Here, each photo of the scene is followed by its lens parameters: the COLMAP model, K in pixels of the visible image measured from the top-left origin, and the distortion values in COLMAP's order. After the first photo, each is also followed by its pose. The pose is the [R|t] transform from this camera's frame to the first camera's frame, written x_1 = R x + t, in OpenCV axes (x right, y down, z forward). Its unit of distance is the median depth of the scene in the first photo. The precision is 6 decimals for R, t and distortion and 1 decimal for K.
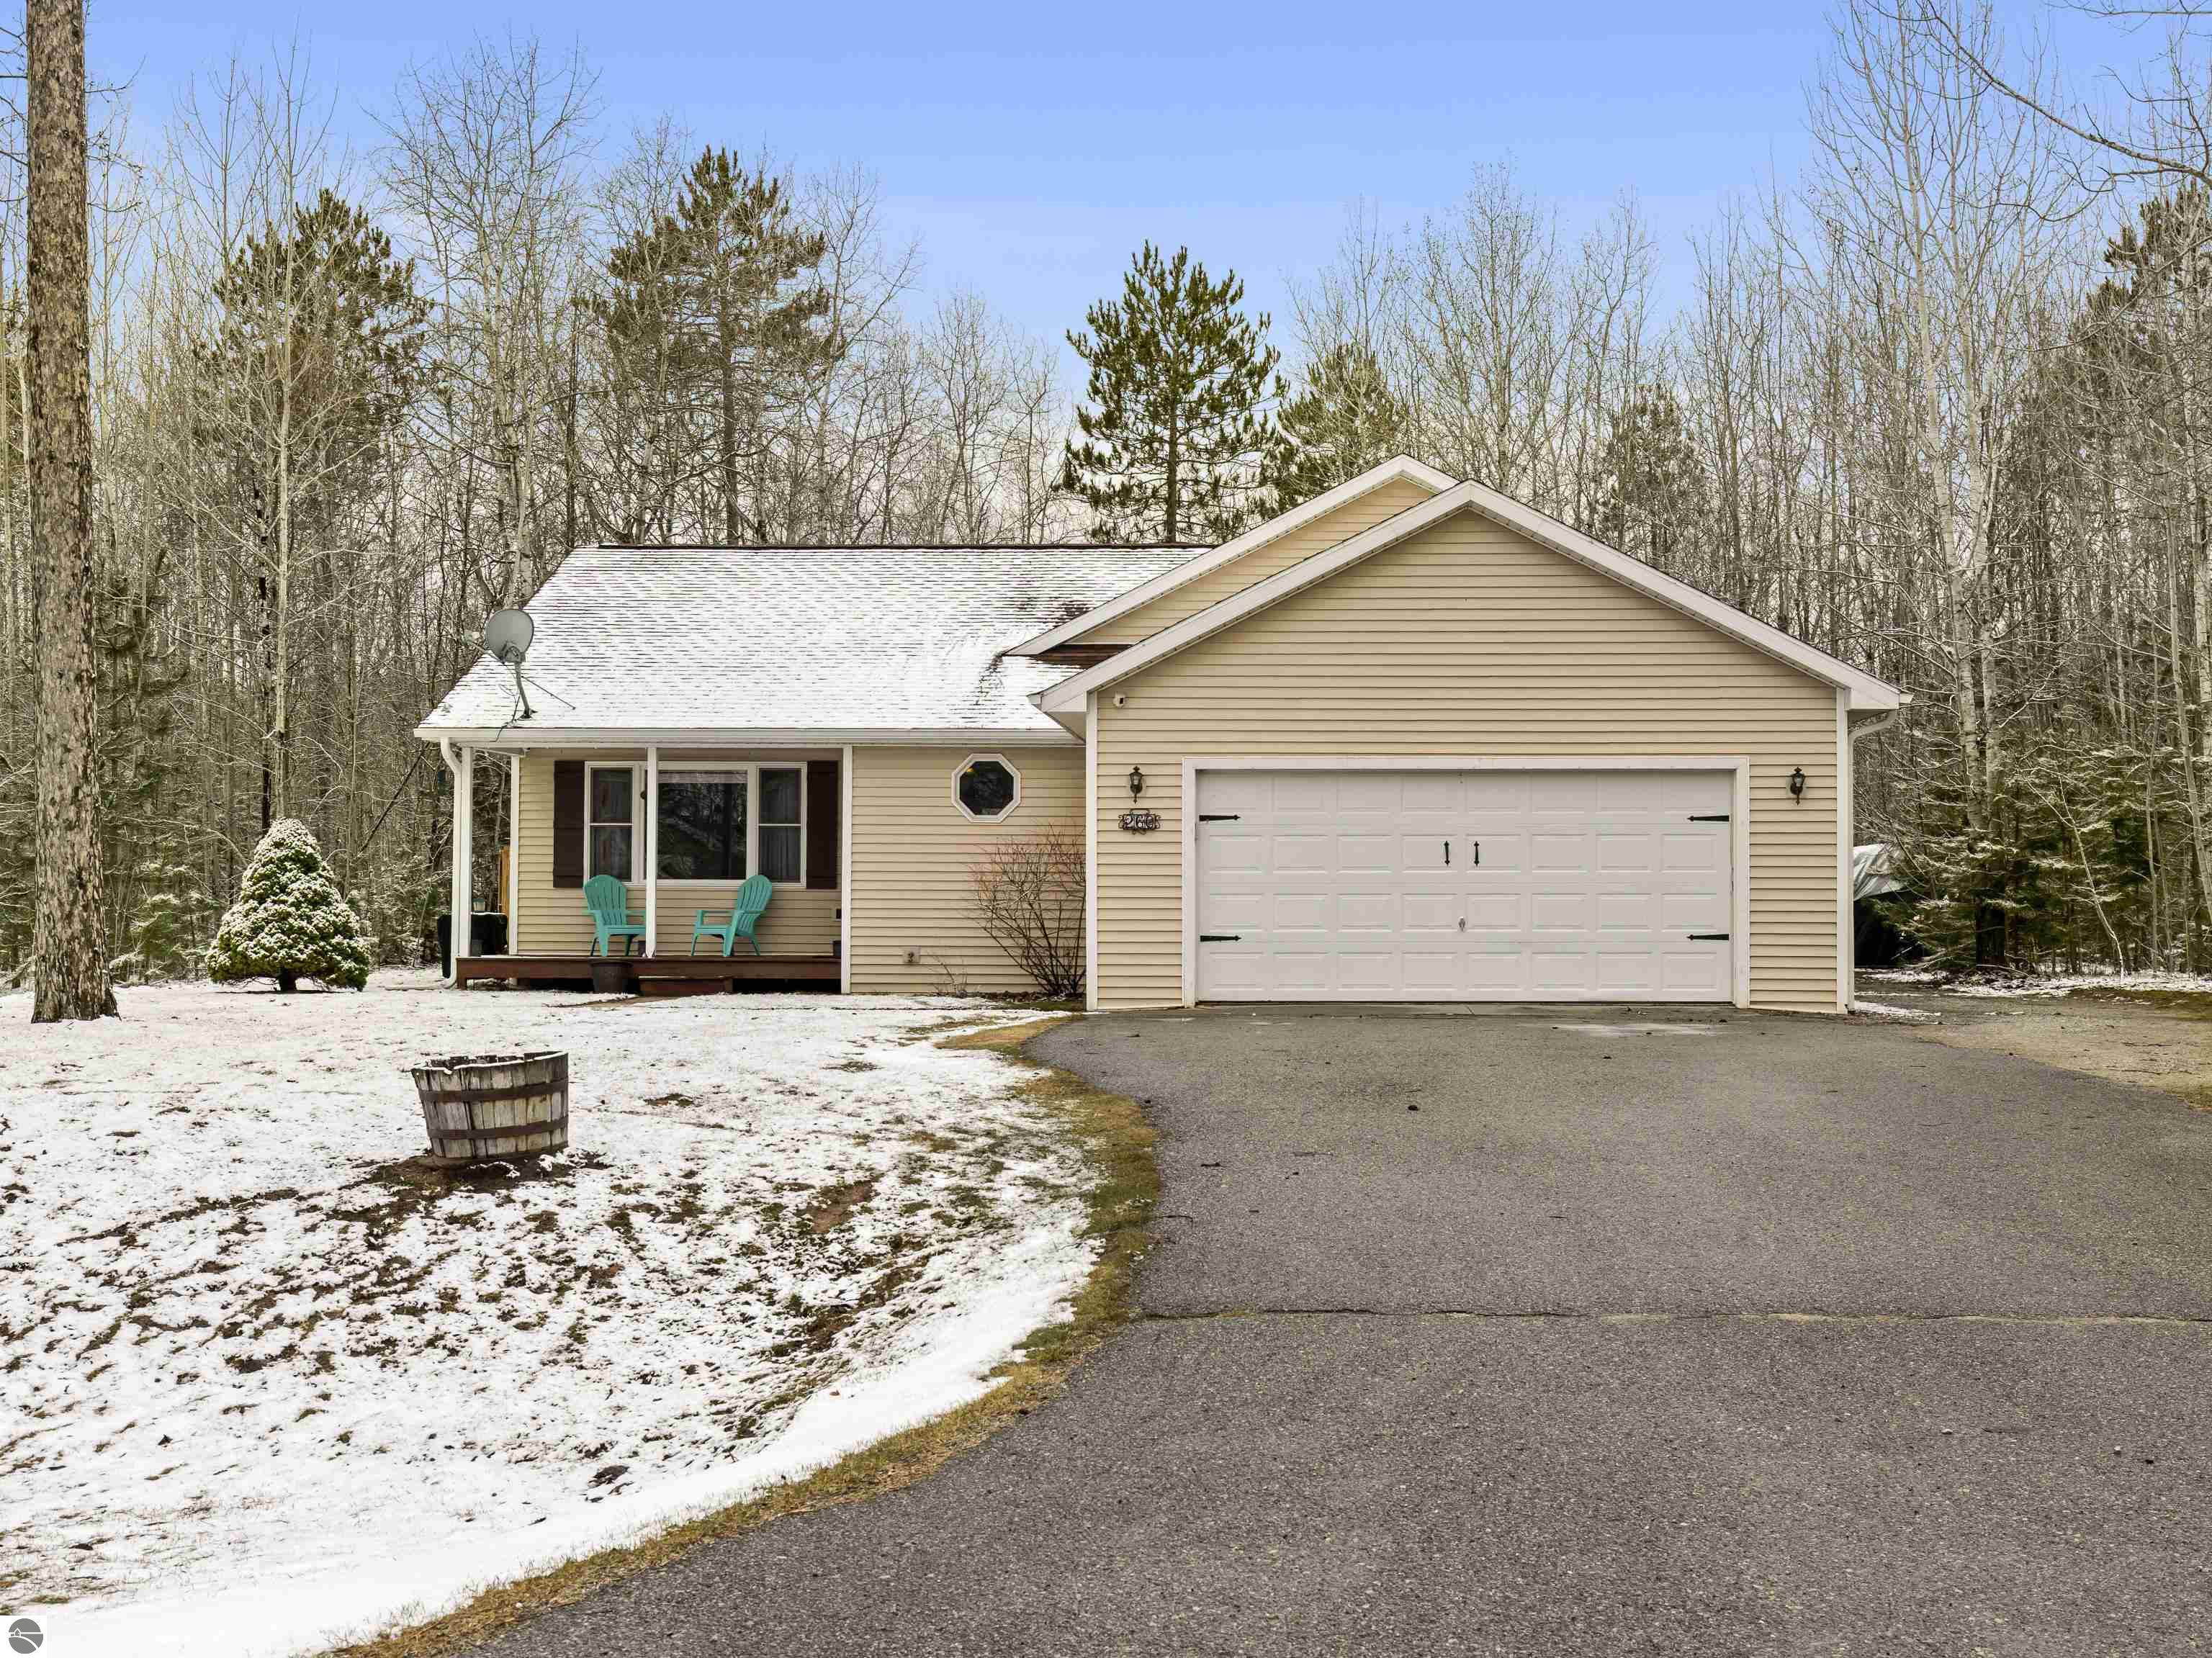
lens RADIAL K [[2132.2, 0, 1103.7], [0, 2132.2, 818.3], [0, 0, 1]] dist [-0.012249, 0.000000]
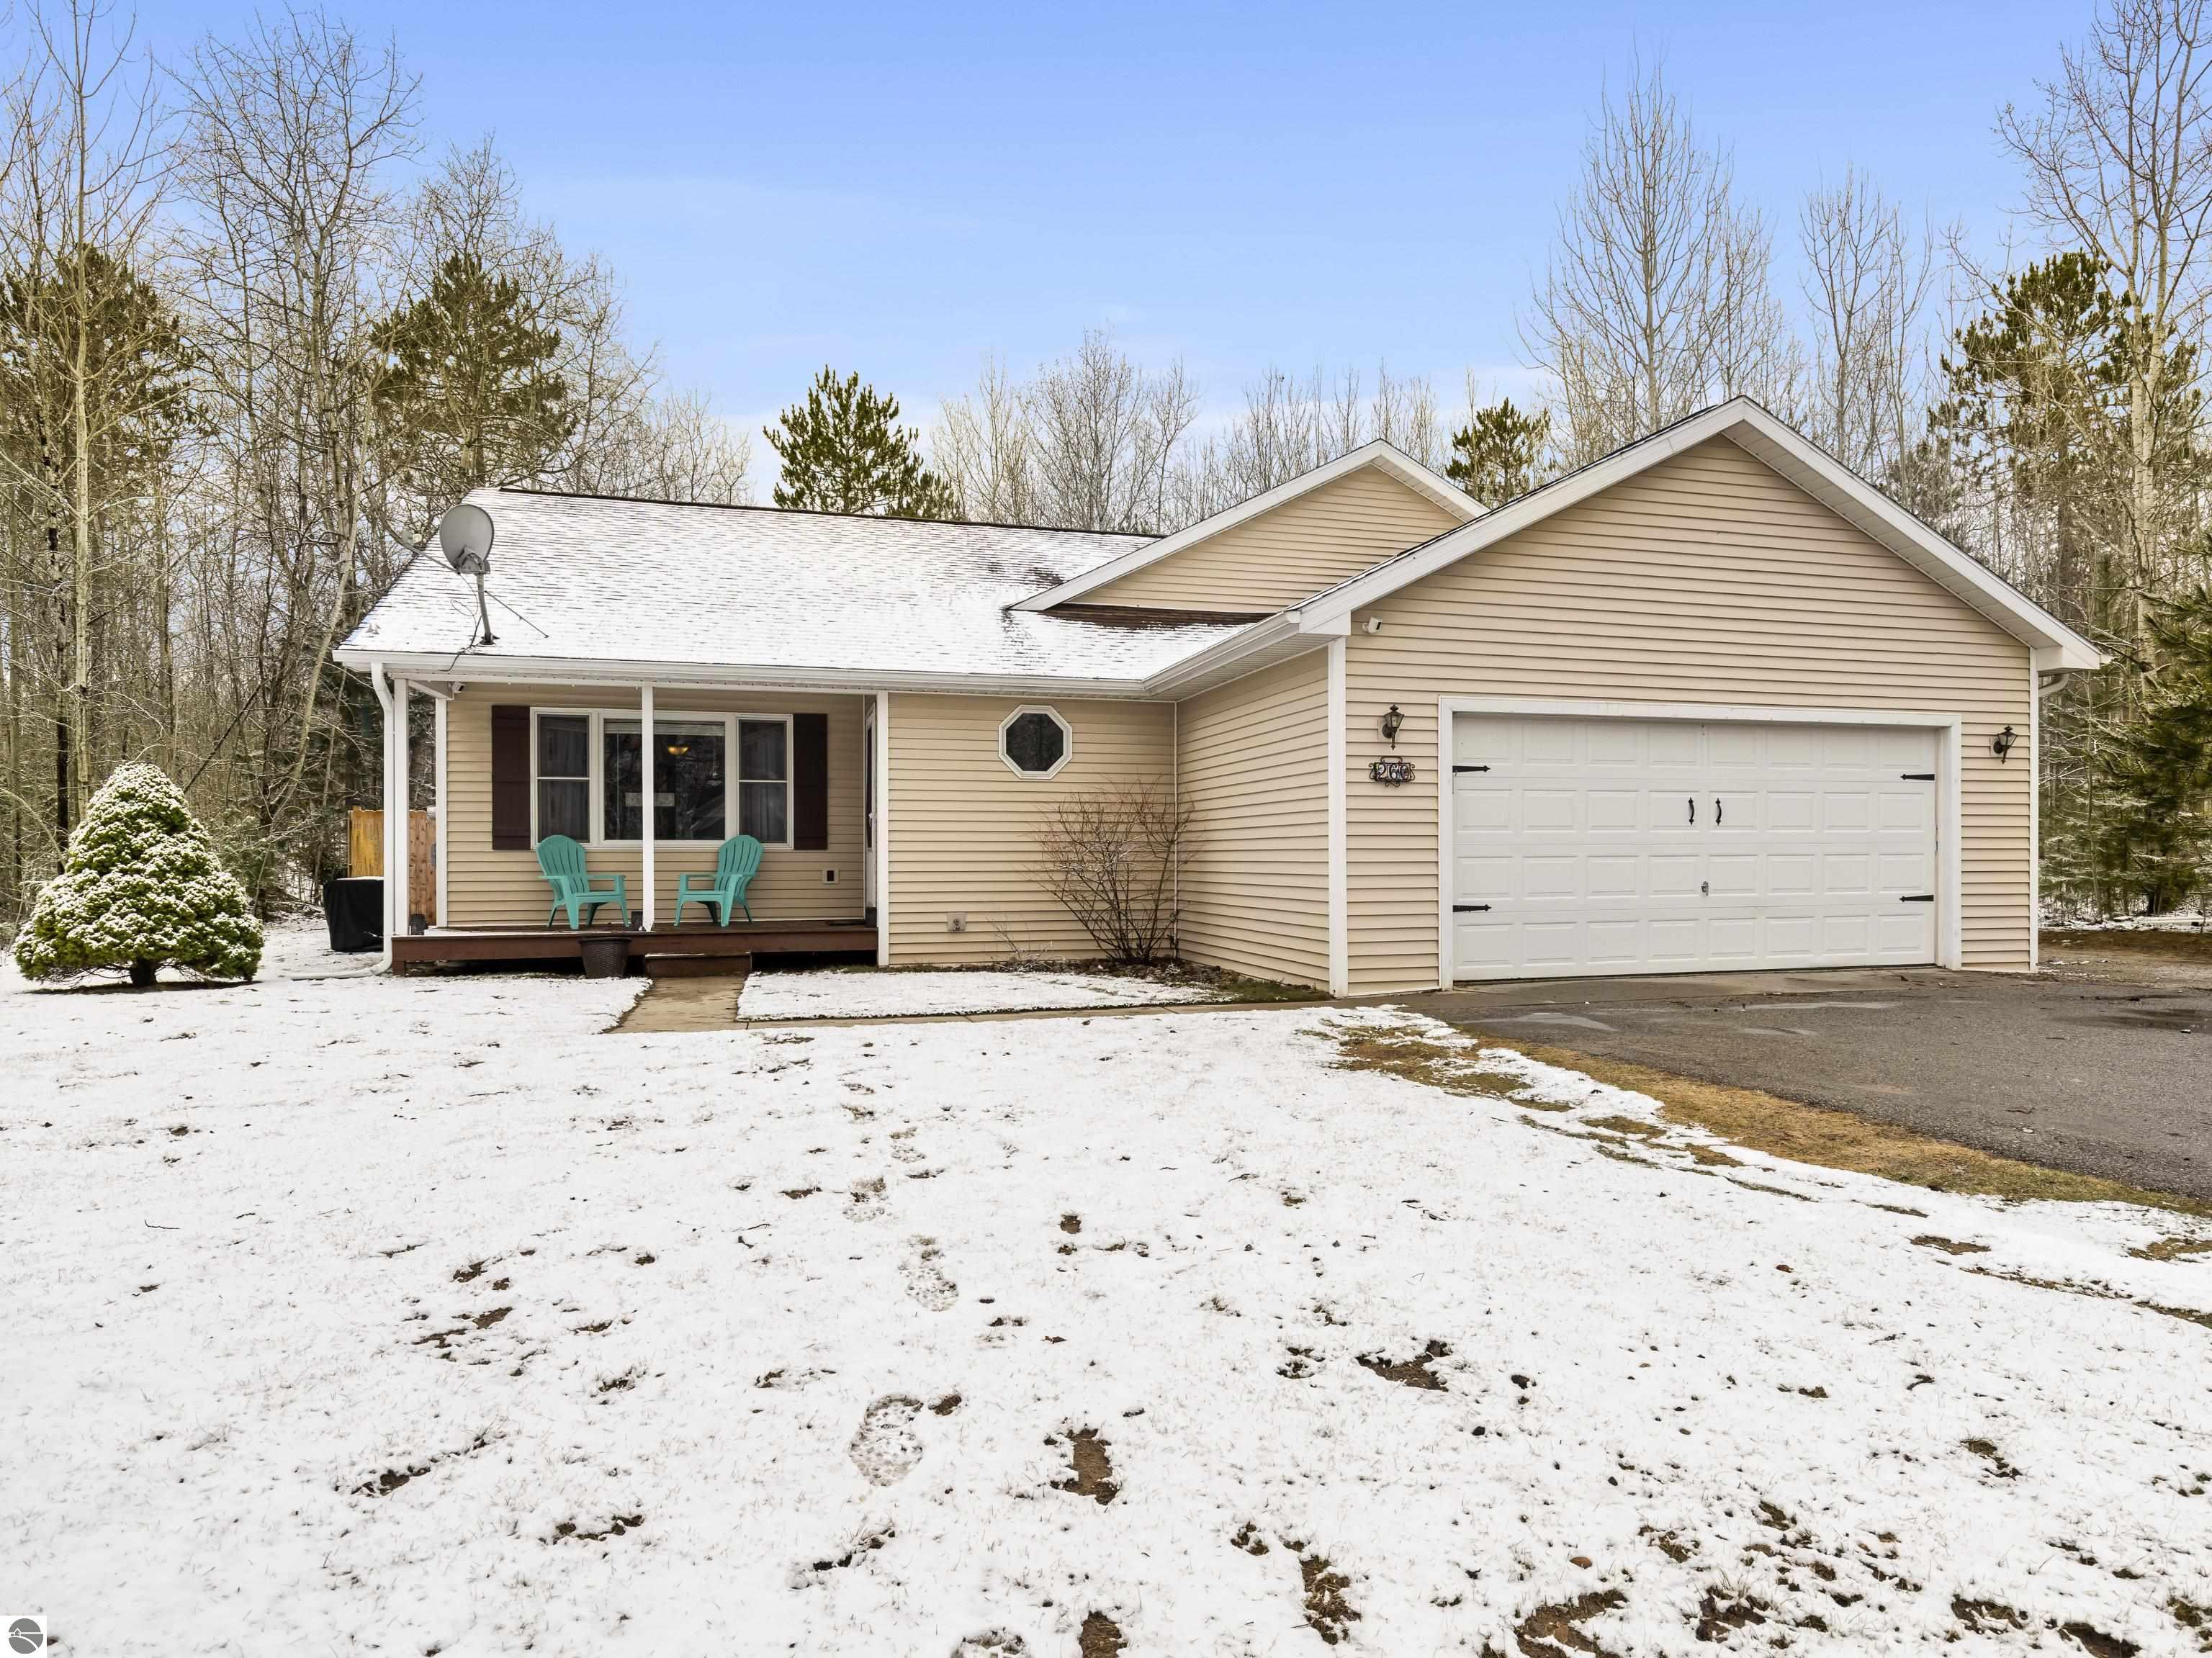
lens RADIAL K [[1266.9, 0, 1112.7], [0, 1266.9, 850.8], [0, 0, 1]] dist [-0.000752, -0.002917]
pose [[0.943484, -0.005078, 0.331379, -0.204505], [-0.008167, 0.999223, 0.038563, 0.011606], [-0.331317, -0.039090, 0.942709, 0.453987]]
